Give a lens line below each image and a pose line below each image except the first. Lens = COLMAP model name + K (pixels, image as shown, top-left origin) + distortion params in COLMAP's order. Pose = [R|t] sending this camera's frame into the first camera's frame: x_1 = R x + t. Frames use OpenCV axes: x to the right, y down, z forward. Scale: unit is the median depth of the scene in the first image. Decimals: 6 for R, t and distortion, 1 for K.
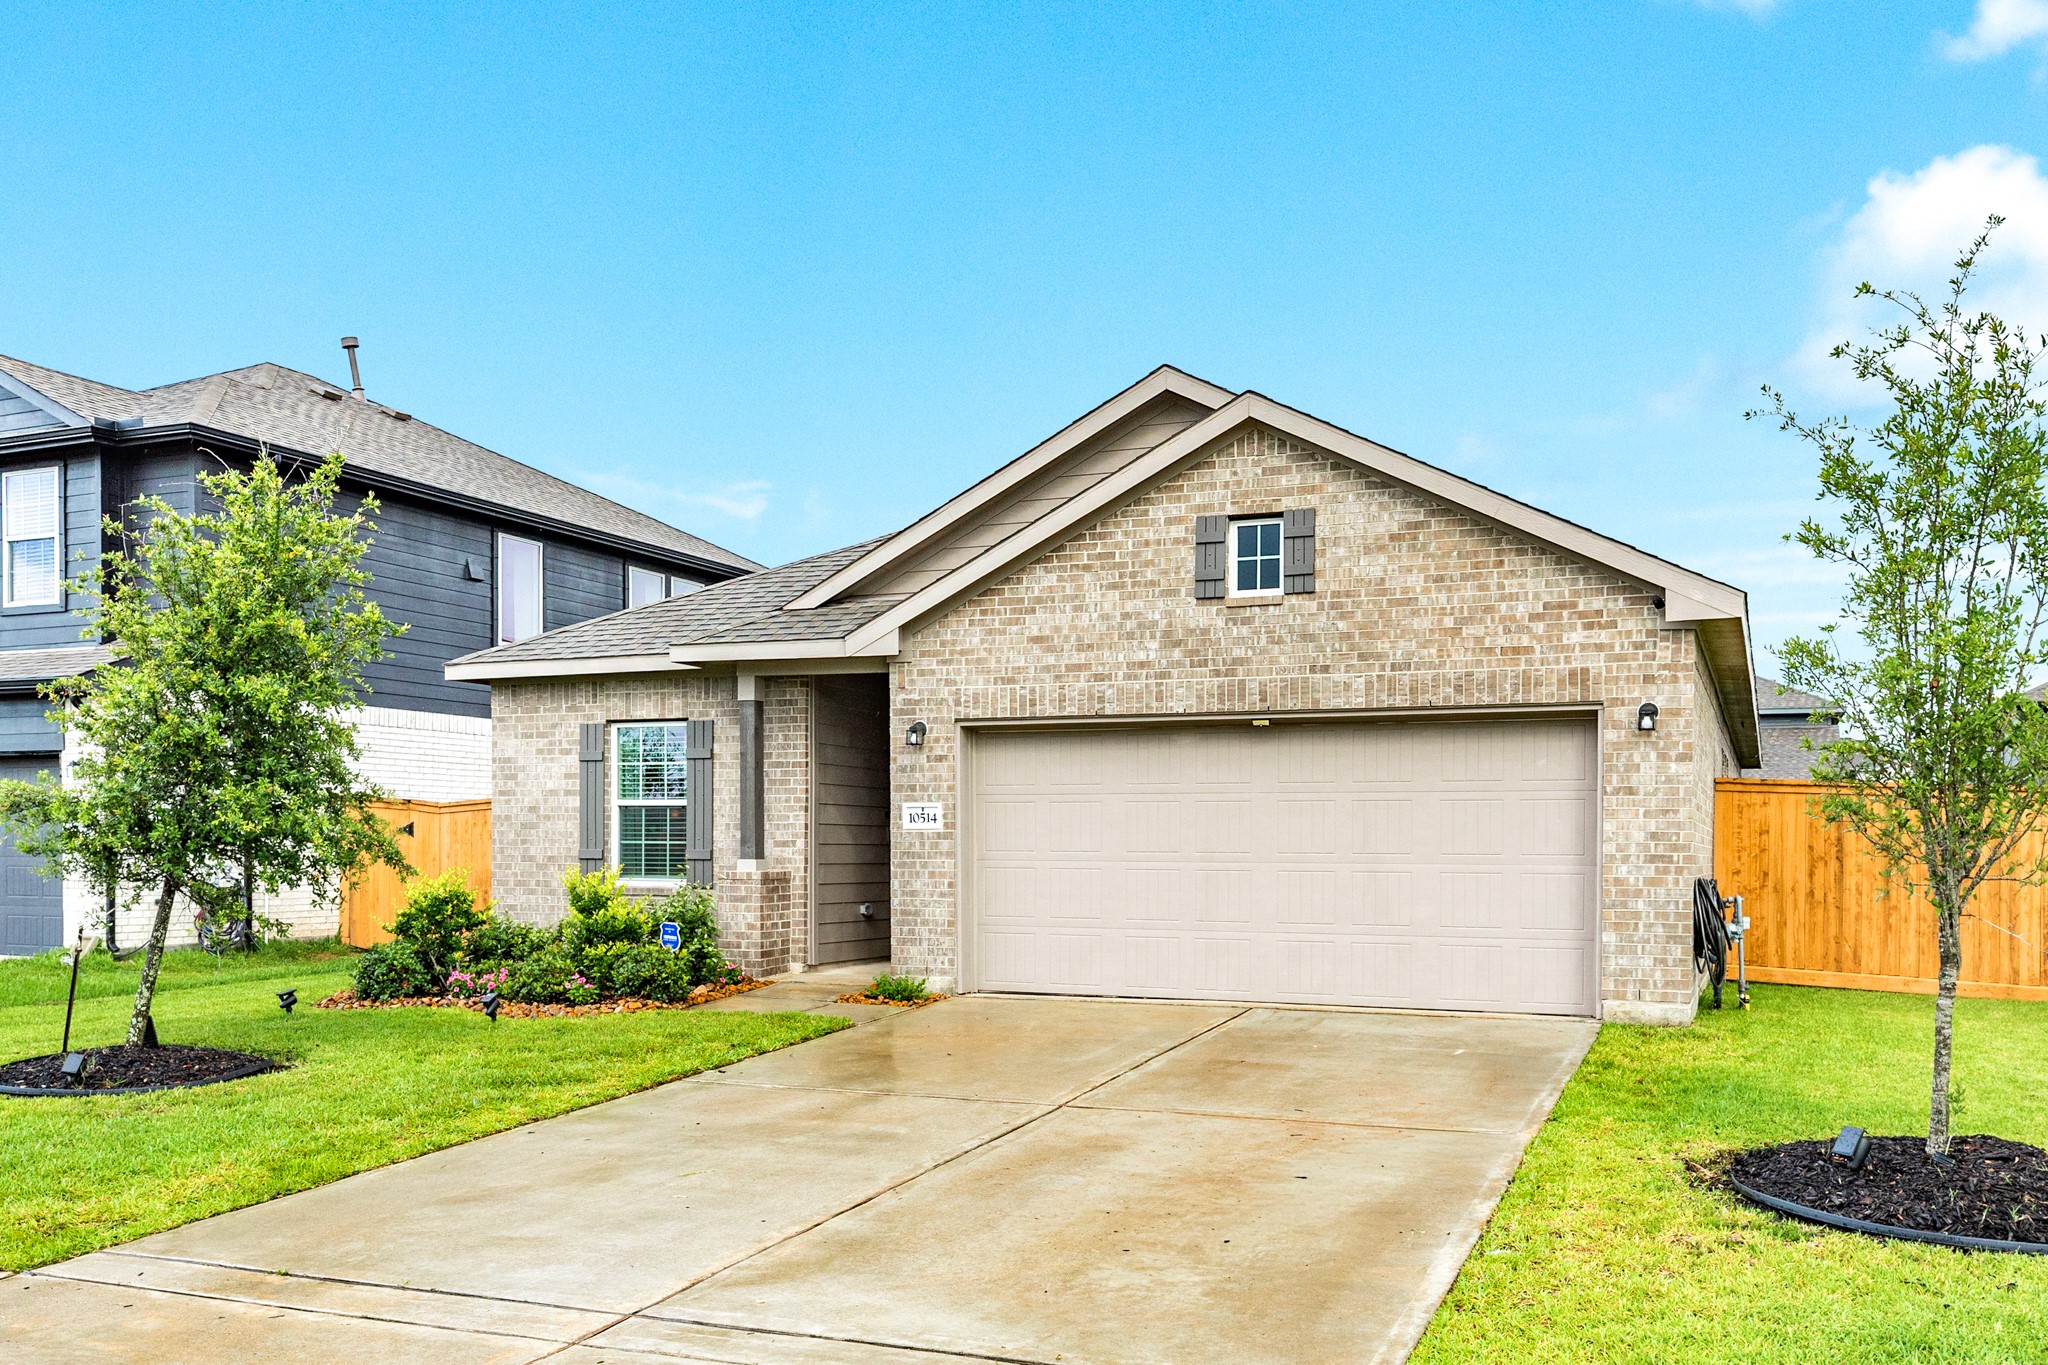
lens RADIAL K [[1559.3, 0, 1023.1], [0, 1559.3, 698.5], [0, 0, 1]] dist [0.005778, 0.003251]
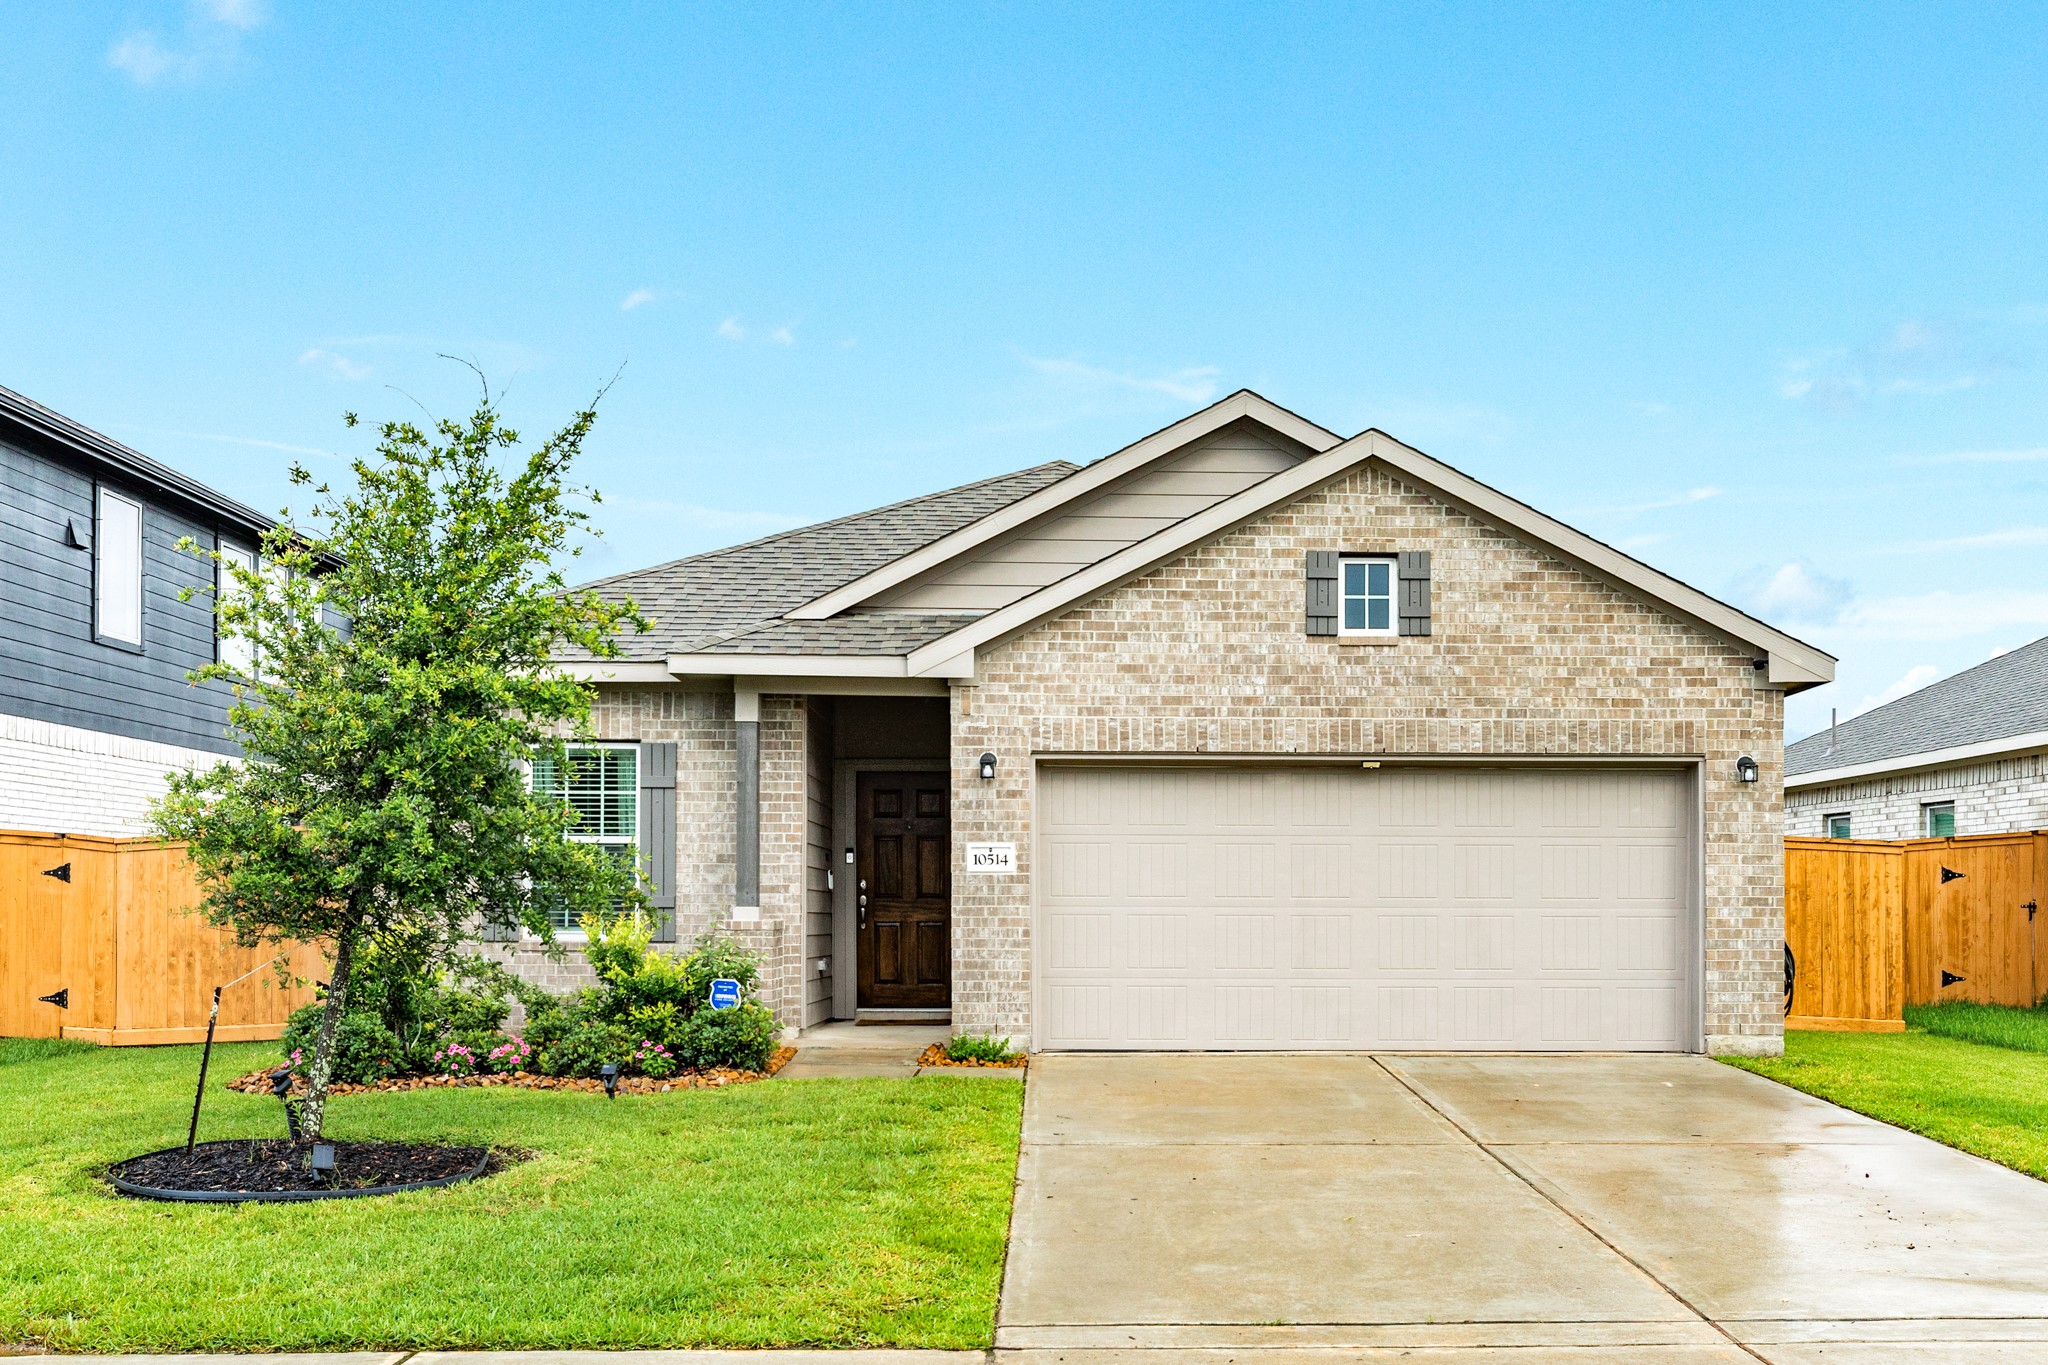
lens RADIAL K [[1815.0, 0, 1024.0], [0, 1815.0, 682.5], [0, 0, 1]] dist [0.000812, -0.000787]
pose [[0.930017, 0.044652, 0.364794, -0.452613], [-0.033966, 0.998787, -0.035661, 0.011557], [-0.365943, 0.020775, 0.930405, 0.013539]]
